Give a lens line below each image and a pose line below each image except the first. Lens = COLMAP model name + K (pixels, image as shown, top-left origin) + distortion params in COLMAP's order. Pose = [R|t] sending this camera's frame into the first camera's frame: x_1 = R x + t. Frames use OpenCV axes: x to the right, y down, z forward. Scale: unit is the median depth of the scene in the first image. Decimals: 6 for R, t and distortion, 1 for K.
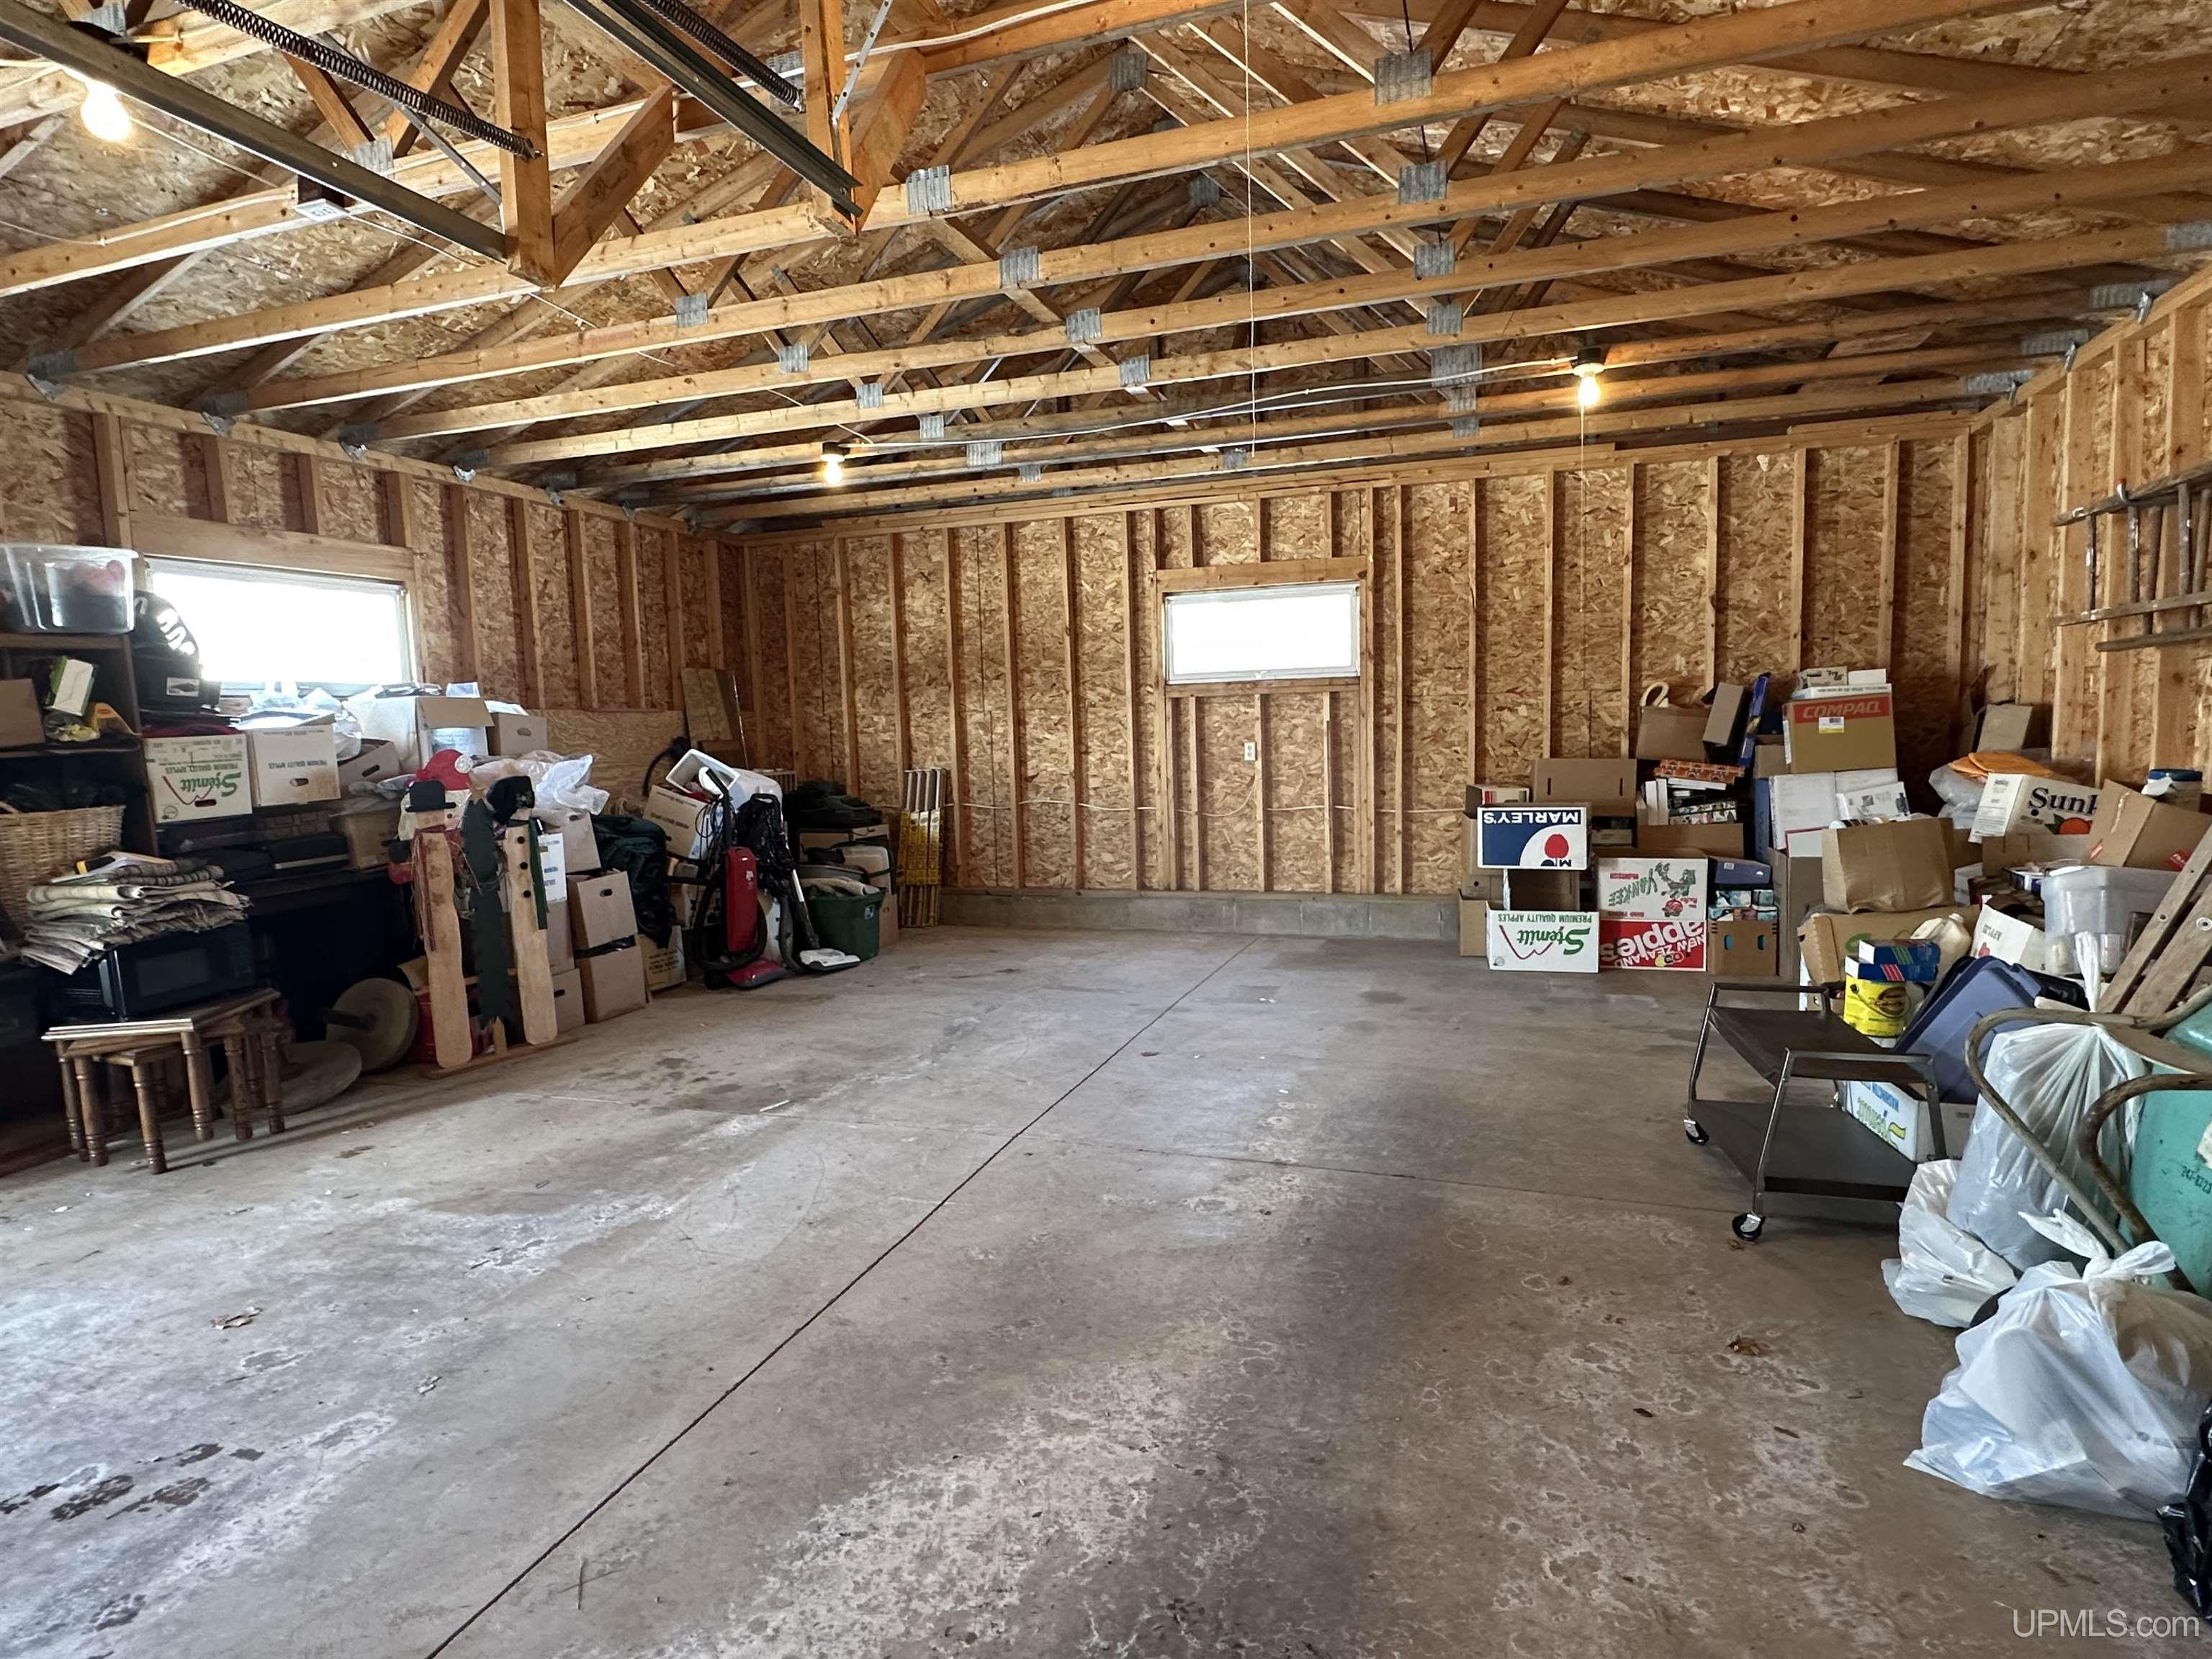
lens RADIAL K [[1201.8, 0, 1106.0], [0, 1201.8, 829.5], [0, 0, 1]] dist [-0.004226, 0.002348]
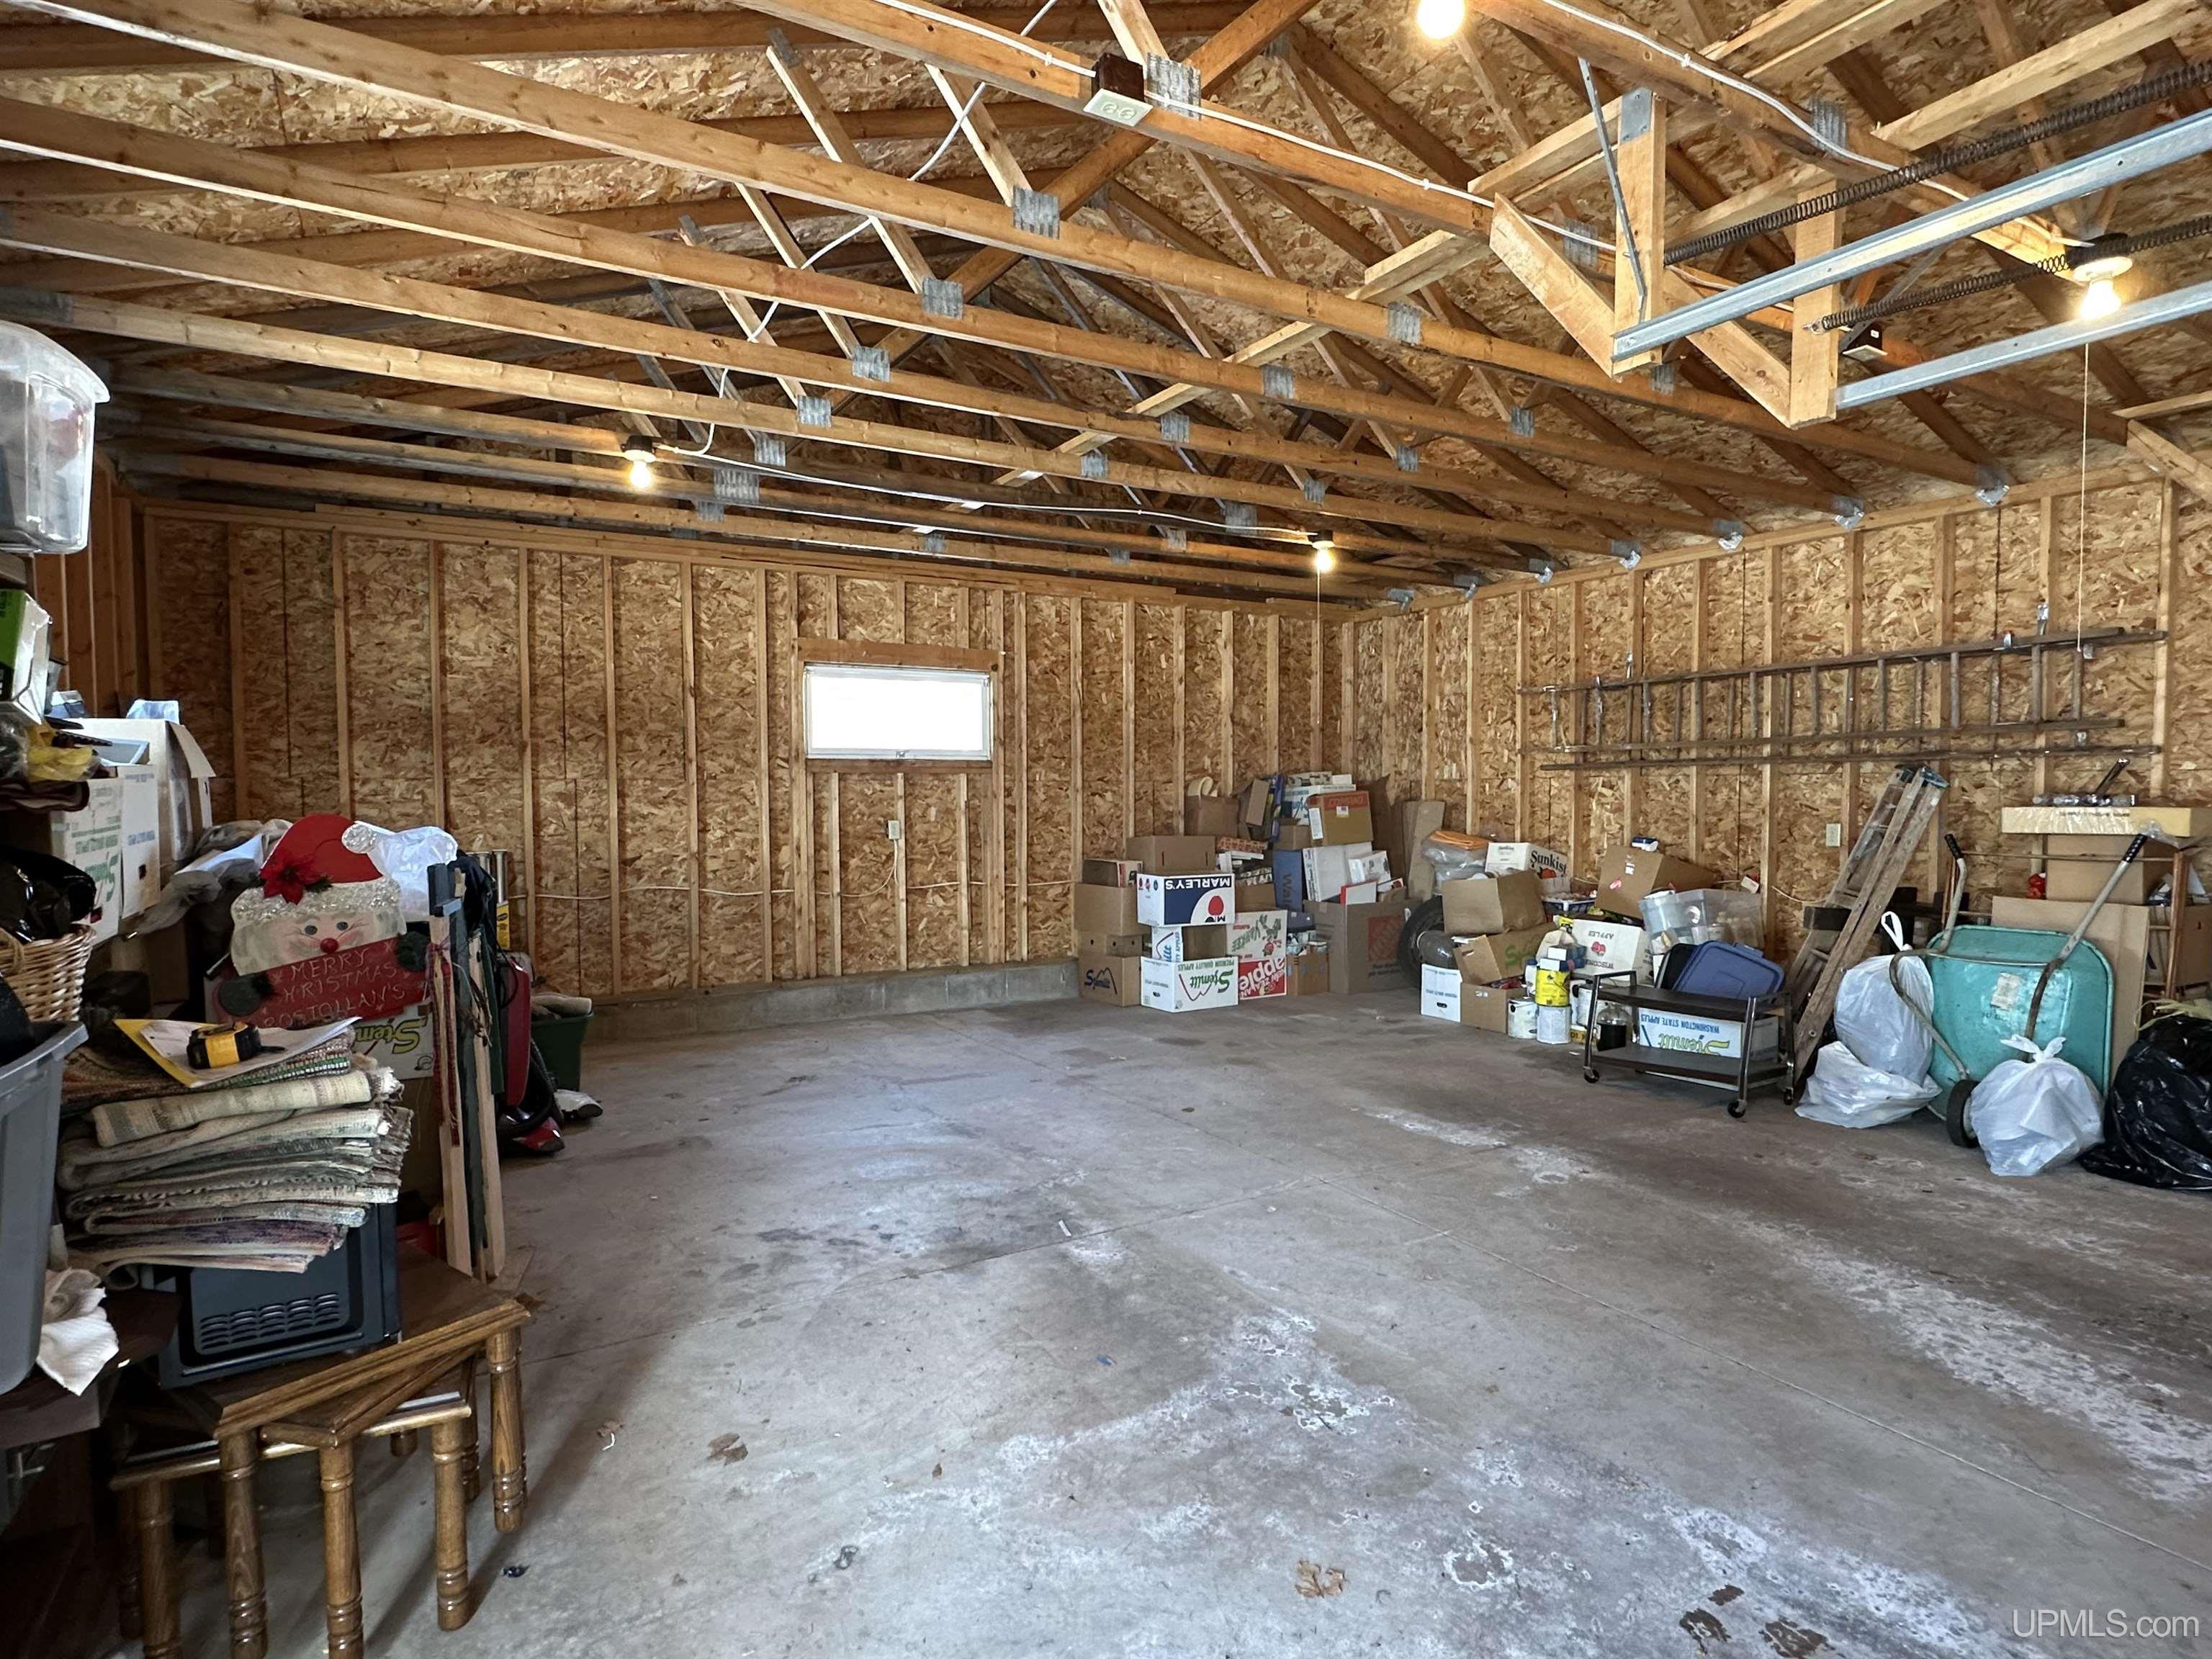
lens RADIAL K [[1191.9, 0, 1110.0], [0, 1191.9, 835.4], [0, 0, 1]] dist [-0.001433, 0.001661]
pose [[0.650122, 0.001473, 0.759828, -0.770831], [0.050289, 0.997722, -0.044962, -0.010528], [-0.758164, 0.067442, 0.648567, 0.337310]]
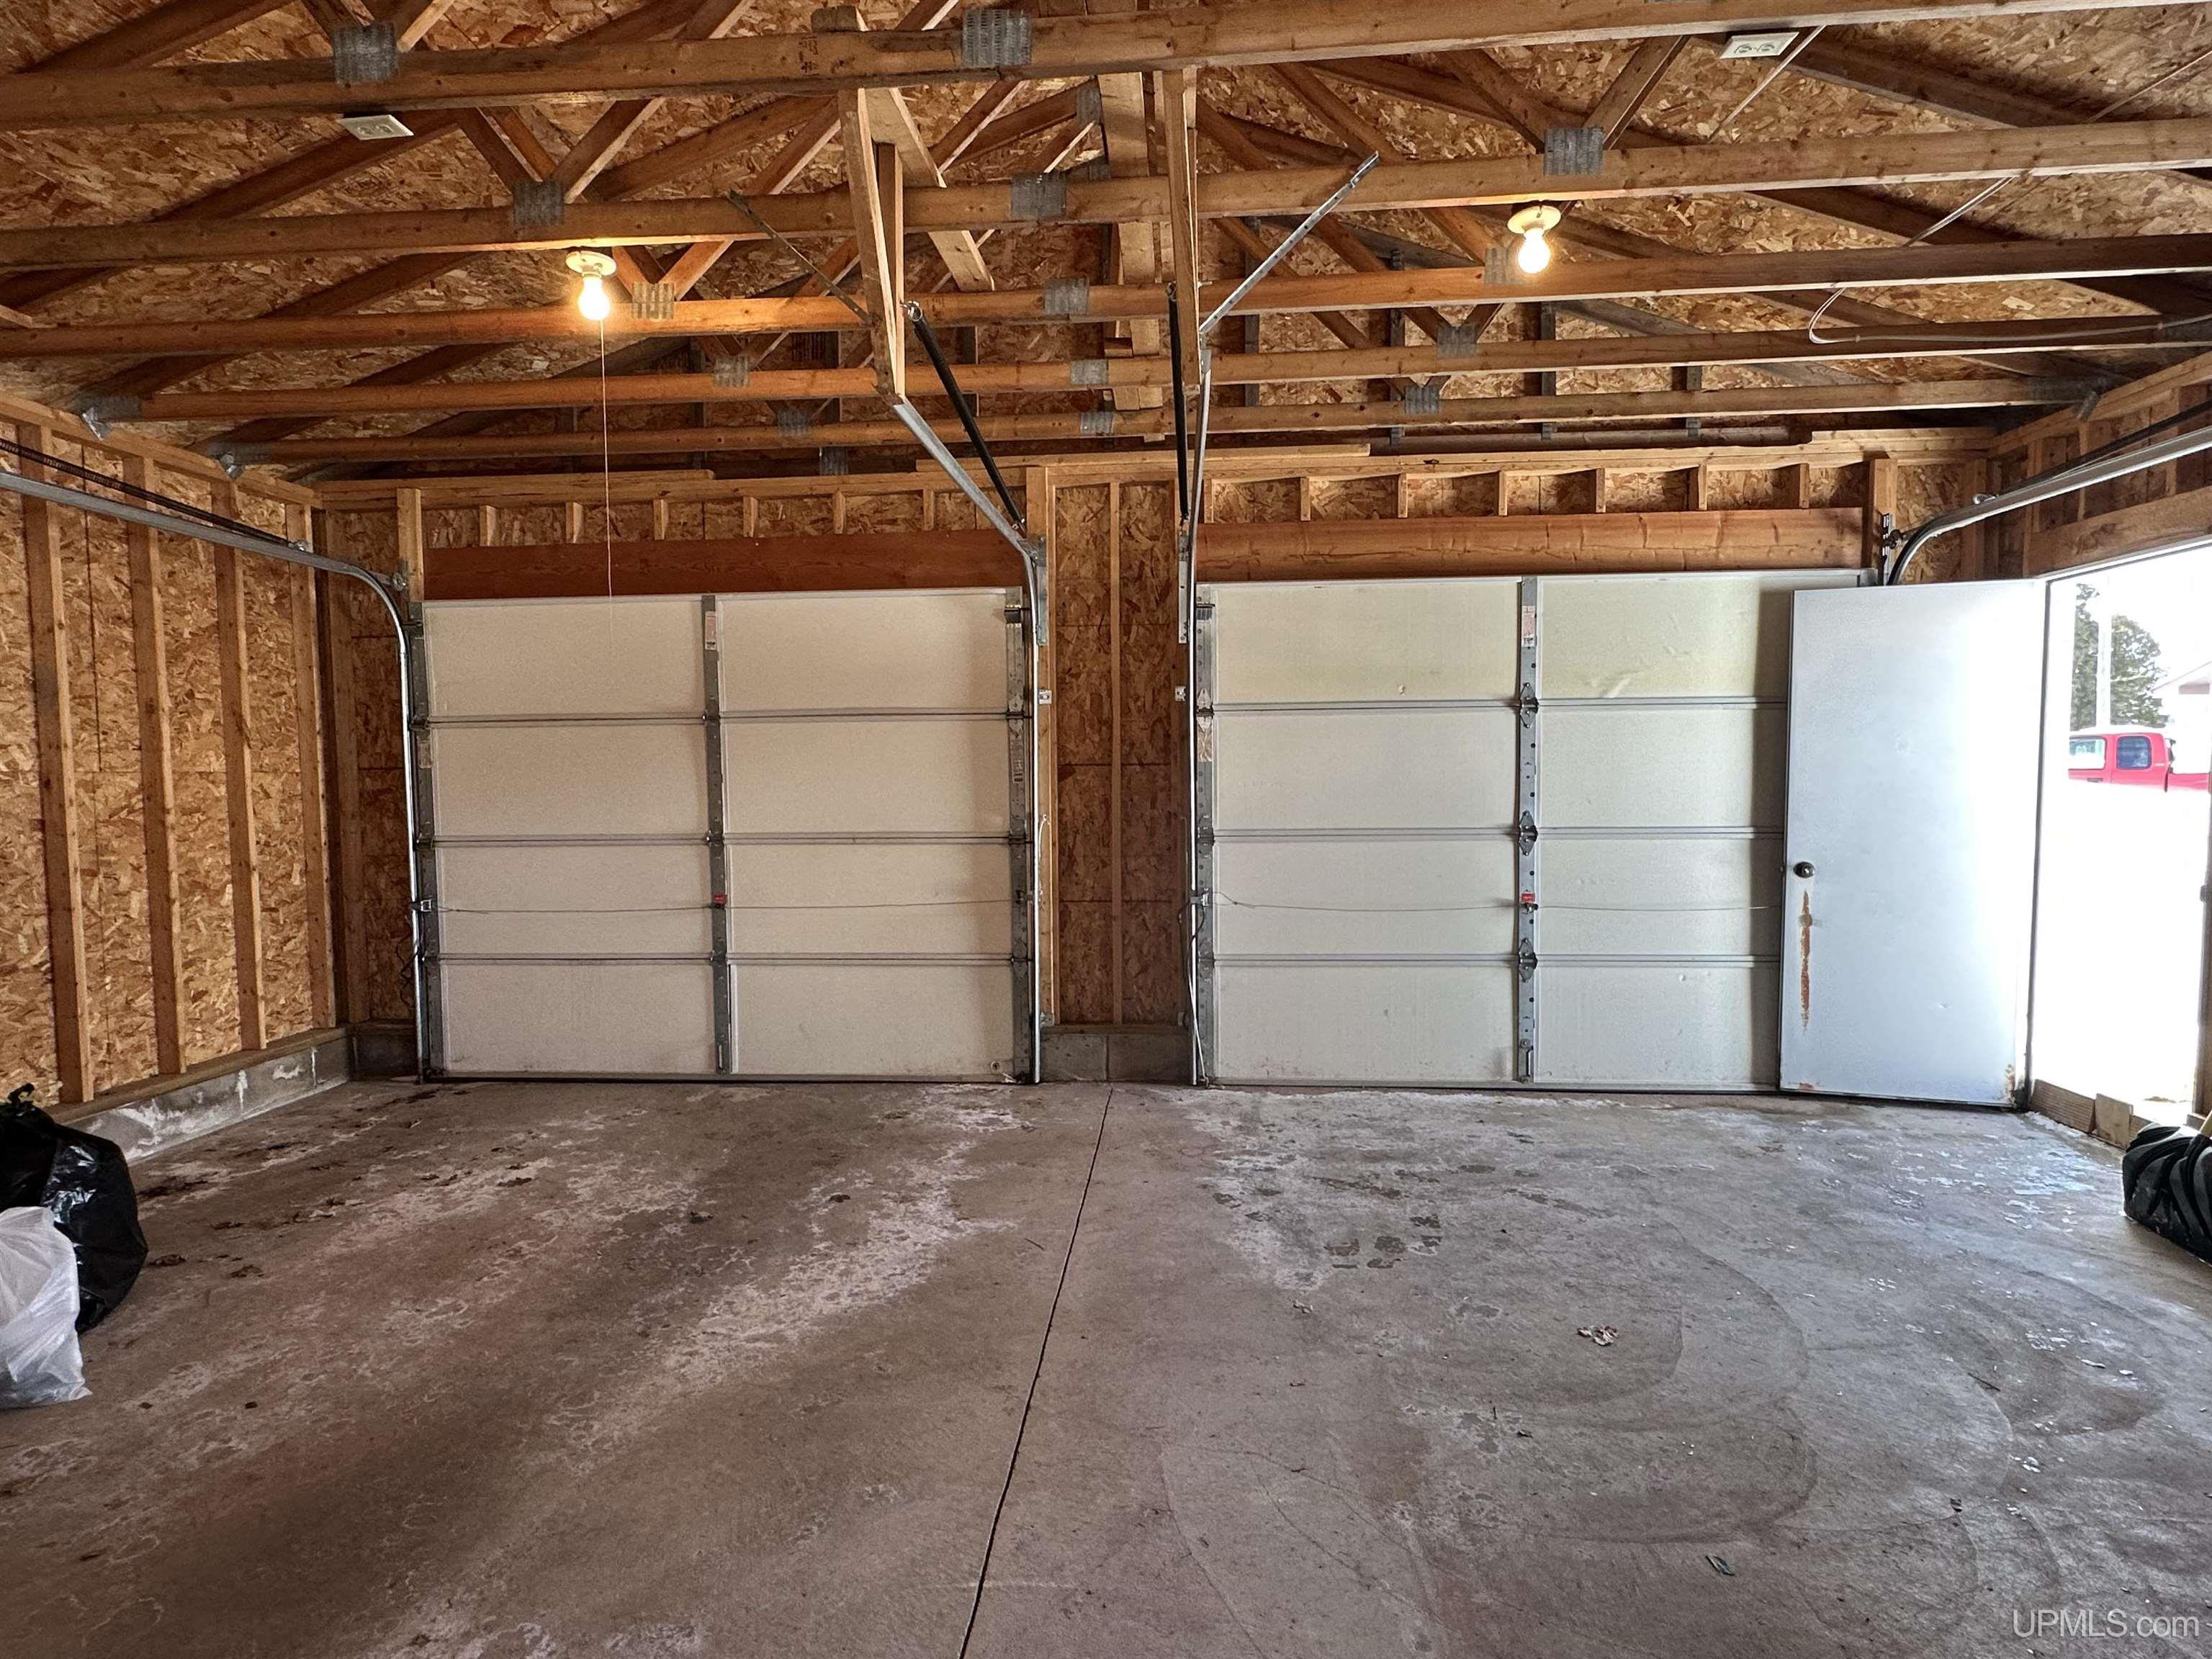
lens RADIAL K [[1191.9, 0, 1110.0], [0, 1191.9, 835.4], [0, 0, 1]] dist [-0.001433, 0.001661]
pose [[-0.966195, 0.055375, -0.251794, -0.045765], [0.018302, 0.988928, 0.147260, -0.101108], [0.257161, 0.137674, -0.956512, 1.030006]]
